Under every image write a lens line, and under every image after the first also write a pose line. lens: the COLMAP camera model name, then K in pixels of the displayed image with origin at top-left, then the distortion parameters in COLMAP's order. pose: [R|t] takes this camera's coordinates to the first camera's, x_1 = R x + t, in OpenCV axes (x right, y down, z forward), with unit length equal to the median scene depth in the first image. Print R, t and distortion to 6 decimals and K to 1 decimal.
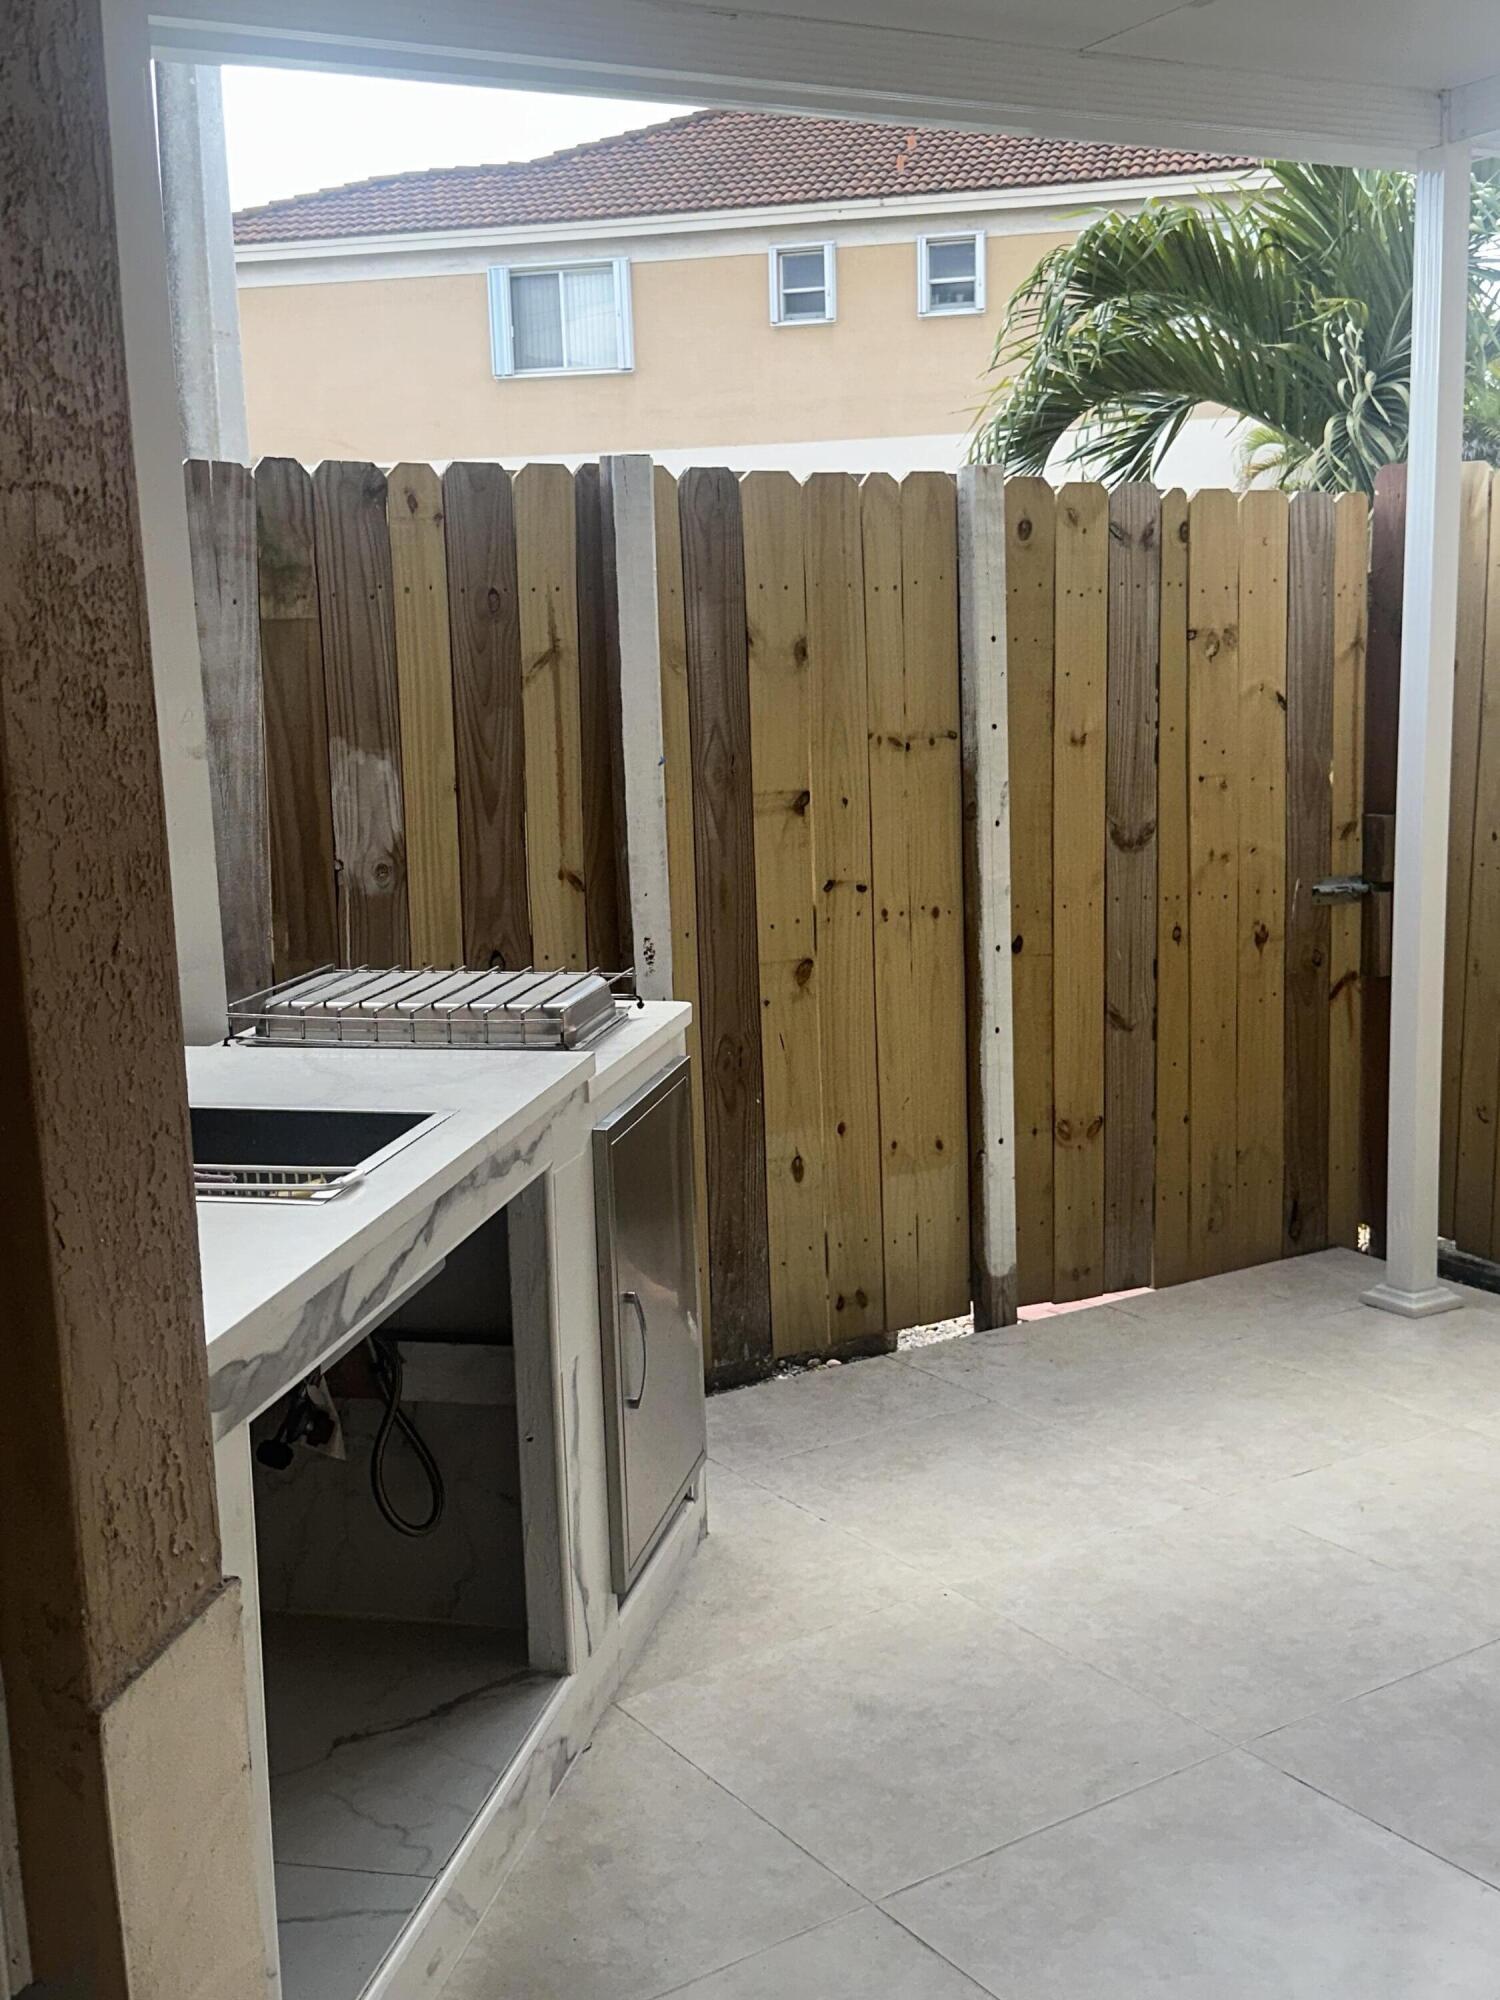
lens RADIAL K [[2171.8, 0, 739.4], [0, 2171.8, 1016.9], [0, 0, 1]] dist [0.042920, 0.000000]
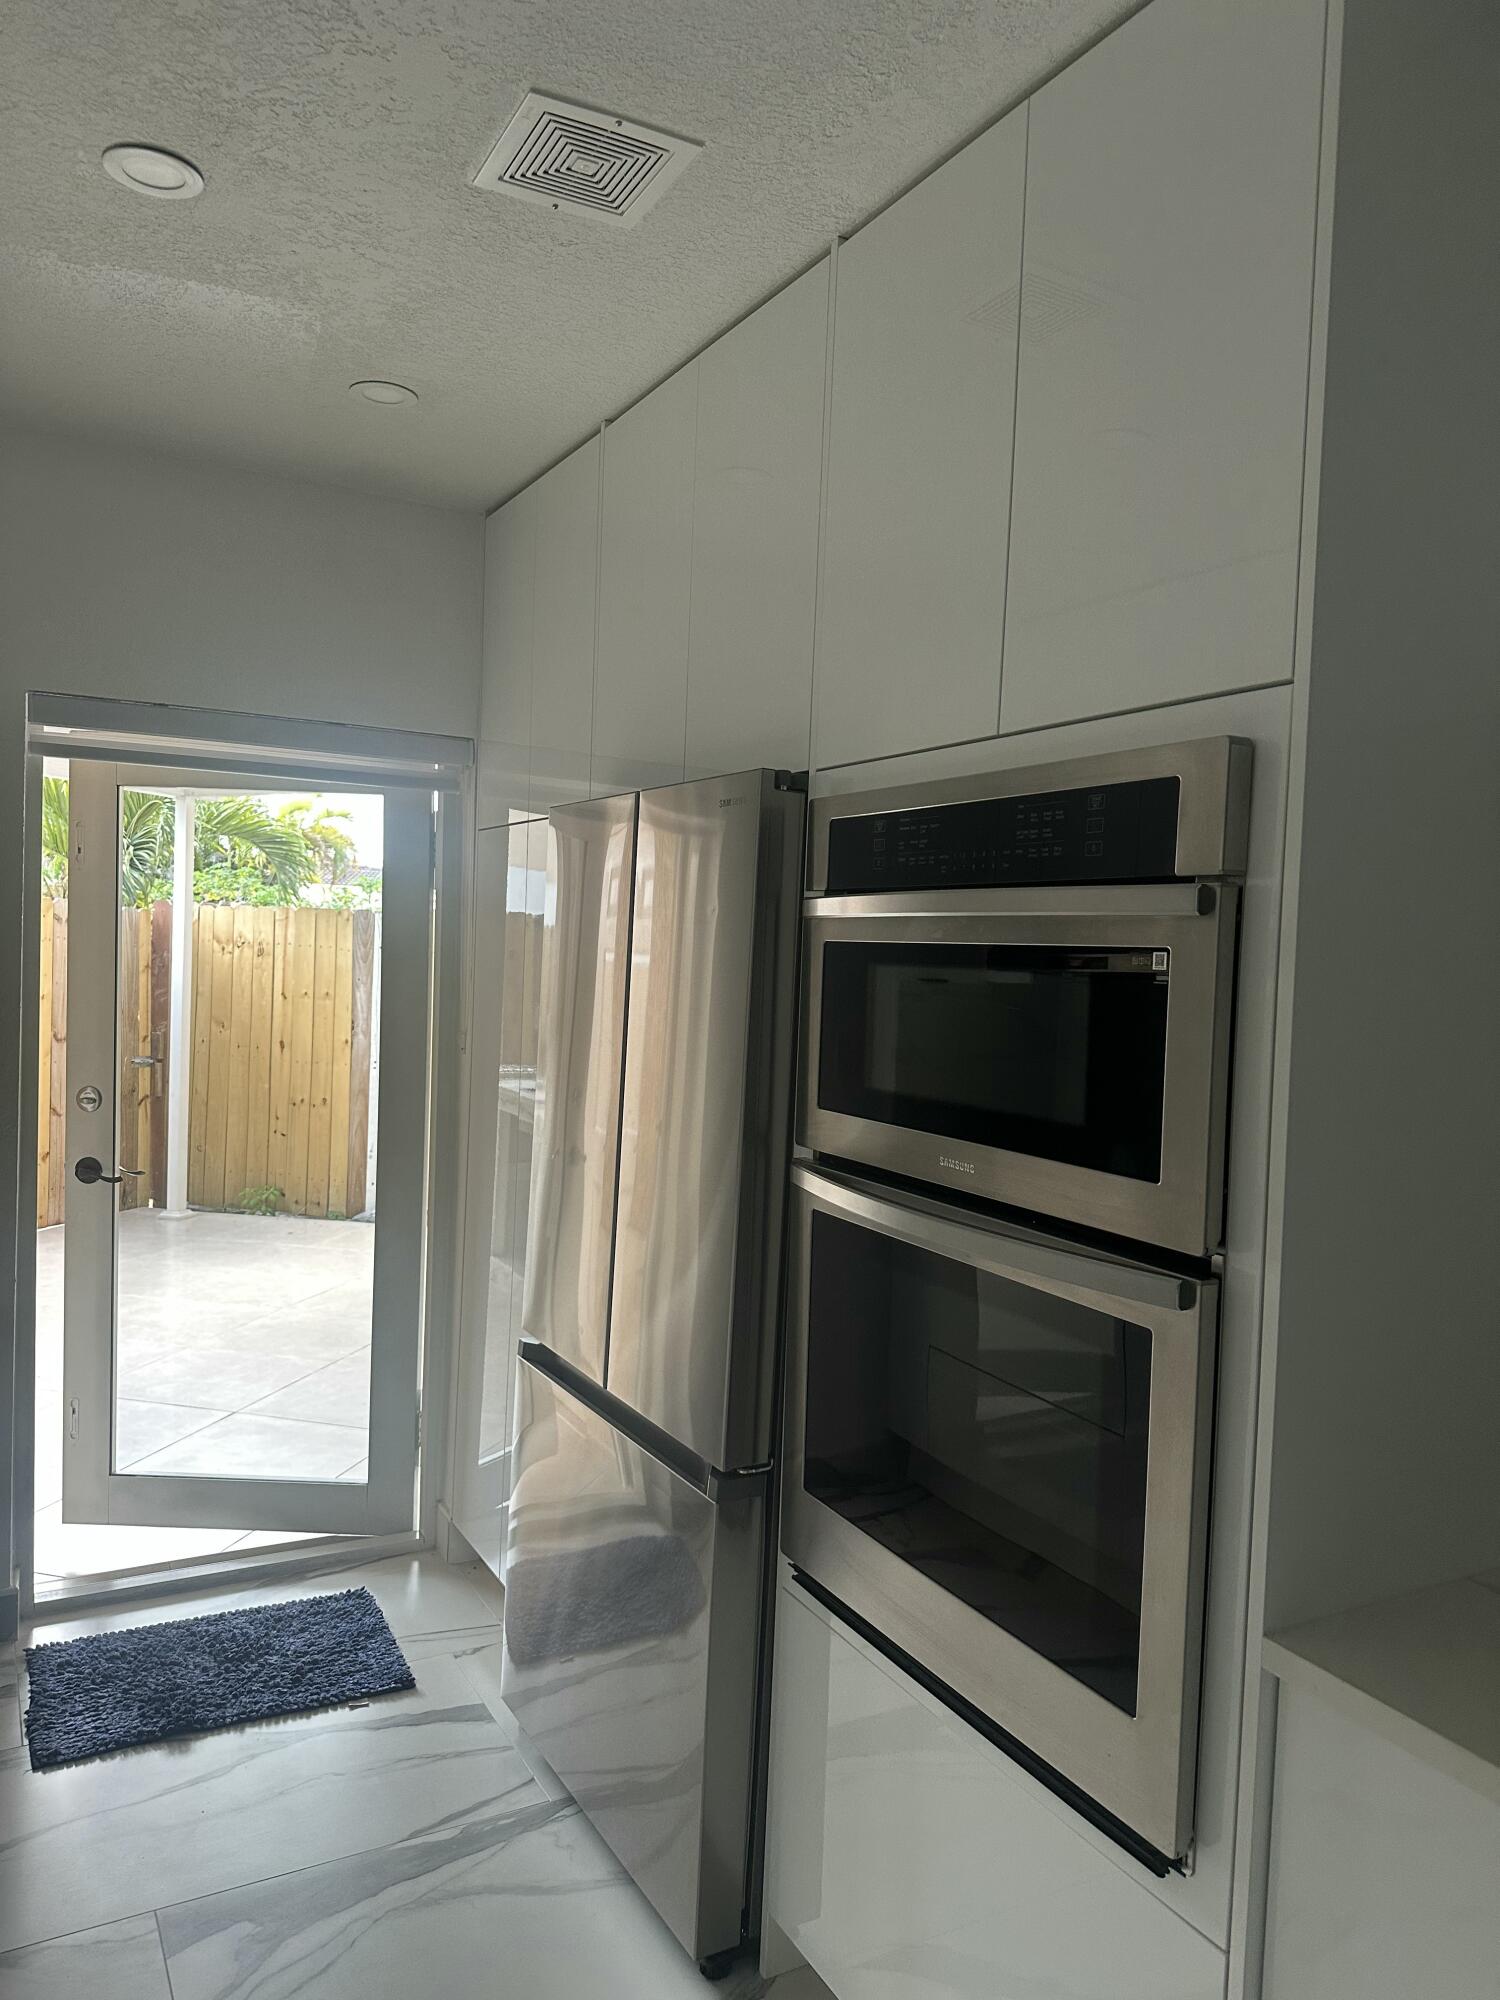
lens RADIAL K [[1418.7, 0, 784.1], [0, 1418.7, 996.1], [0, 0, 1]] dist [0.006558, -0.010573]
pose [[0.728882, 0.039875, 0.683478, -0.319636], [0.069616, 0.988812, -0.131929, 0.139421], [-0.681091, 0.143742, 0.717951, -0.719788]]
